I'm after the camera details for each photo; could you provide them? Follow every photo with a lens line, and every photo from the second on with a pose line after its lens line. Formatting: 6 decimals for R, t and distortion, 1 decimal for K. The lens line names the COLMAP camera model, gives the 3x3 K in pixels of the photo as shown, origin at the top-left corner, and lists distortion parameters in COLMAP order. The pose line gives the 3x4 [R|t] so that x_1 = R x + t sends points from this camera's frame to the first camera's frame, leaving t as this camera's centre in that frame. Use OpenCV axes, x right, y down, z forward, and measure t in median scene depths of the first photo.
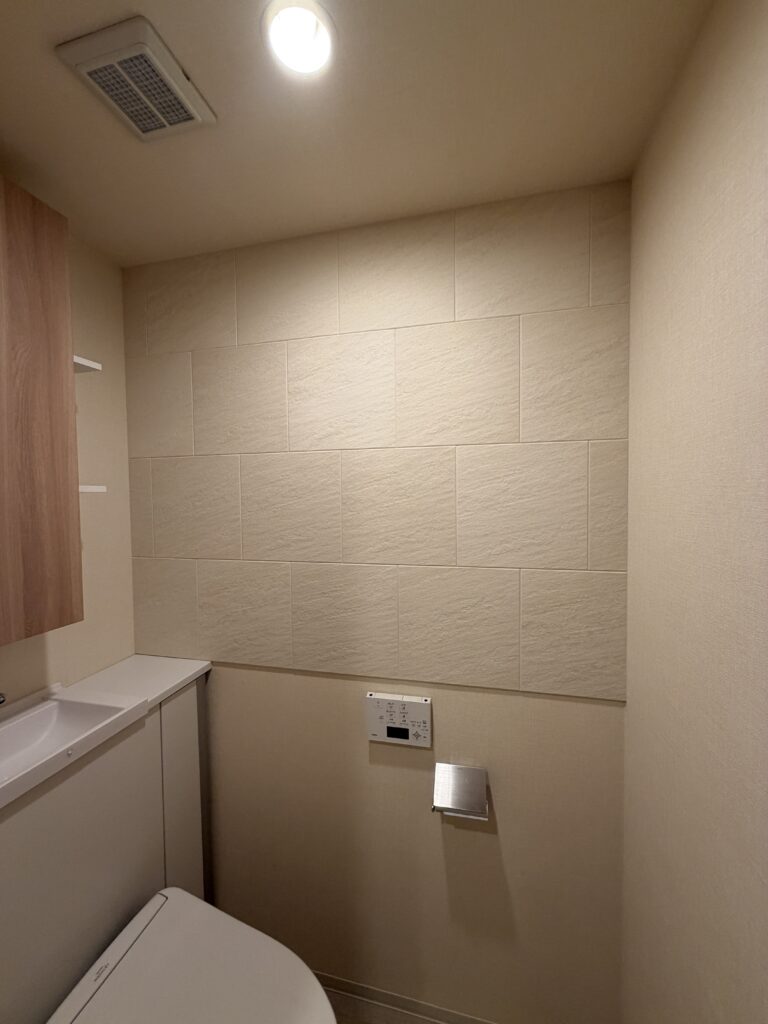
lens RADIAL K [[410.3, 0, 384.0], [0, 410.3, 512.0], [0, 0, 1]] dist [-0.003186, -0.000086]
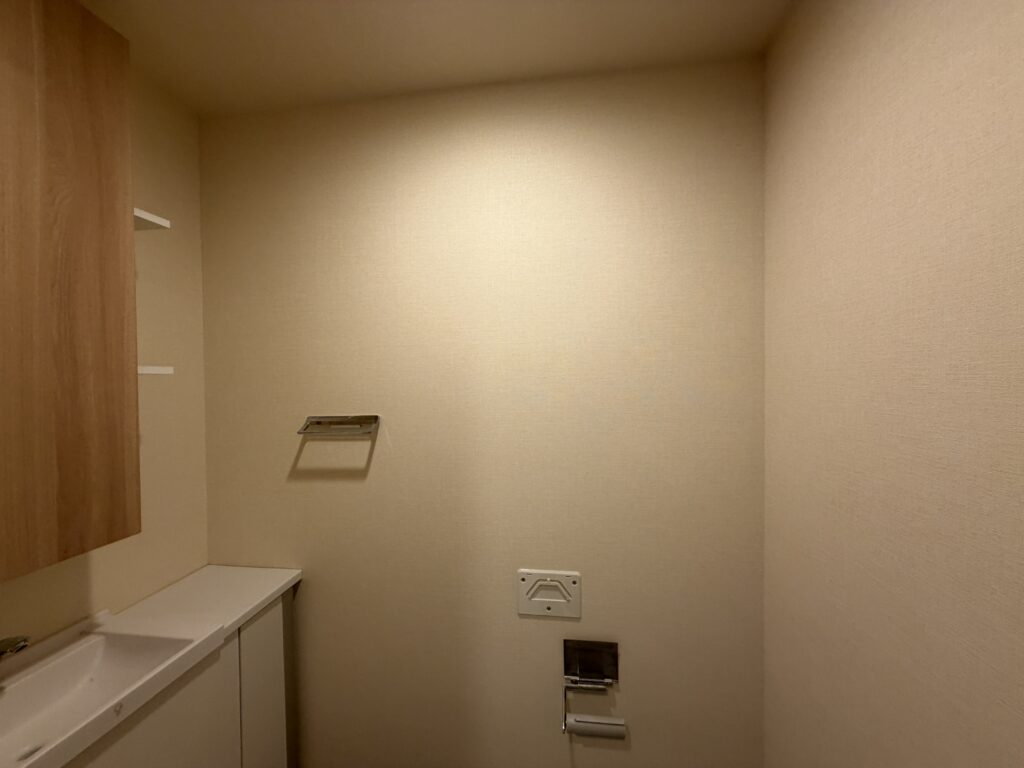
lens RADIAL K [[410.3, 0, 512.0], [0, 410.3, 384.0], [0, 0, 1]] dist [-0.003186, -0.000086]
pose [[0.994728, -0.000156, 0.102553, -0.087690], [0.002741, 0.999682, -0.025066, -0.006046], [-0.102517, 0.025215, 0.994412, 0.114506]]
